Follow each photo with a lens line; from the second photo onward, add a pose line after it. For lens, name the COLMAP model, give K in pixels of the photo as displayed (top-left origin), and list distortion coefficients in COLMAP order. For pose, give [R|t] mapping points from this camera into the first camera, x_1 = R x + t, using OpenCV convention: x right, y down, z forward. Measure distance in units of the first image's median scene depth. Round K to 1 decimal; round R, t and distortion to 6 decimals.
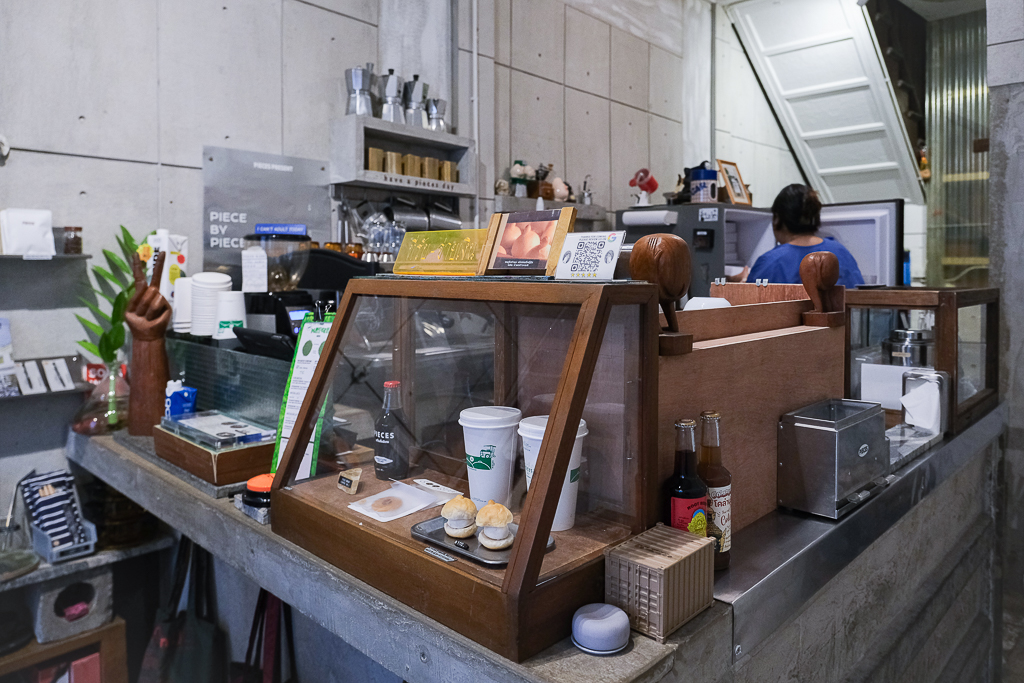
lens RADIAL K [[700.0, 0, 538.3], [0, 700.0, 279.9], [0, 0, 1]] dist [-0.012283, -0.004705]
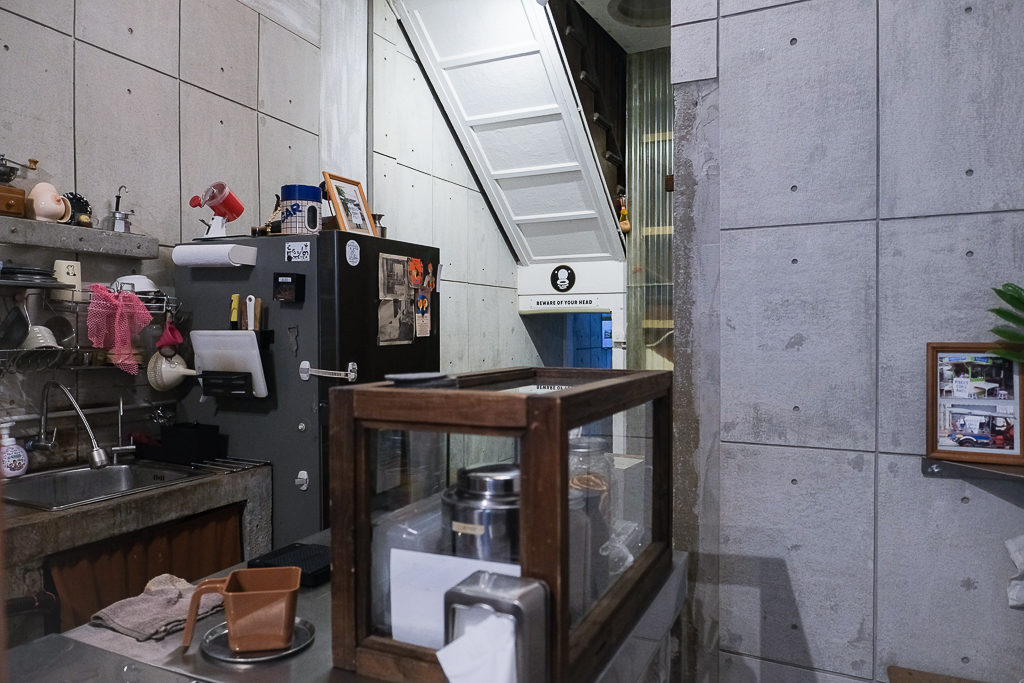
lens RADIAL K [[700.0, 0, 509.9], [0, 700.0, 339.0], [0, 0, 1]] dist [-0.012283, -0.004705]
pose [[0.952665, -0.001123, 0.304021, 0.173750], [0.001921, 0.999995, -0.002326, -0.007089], [-0.304018, 0.002800, 0.952662, 0.235784]]
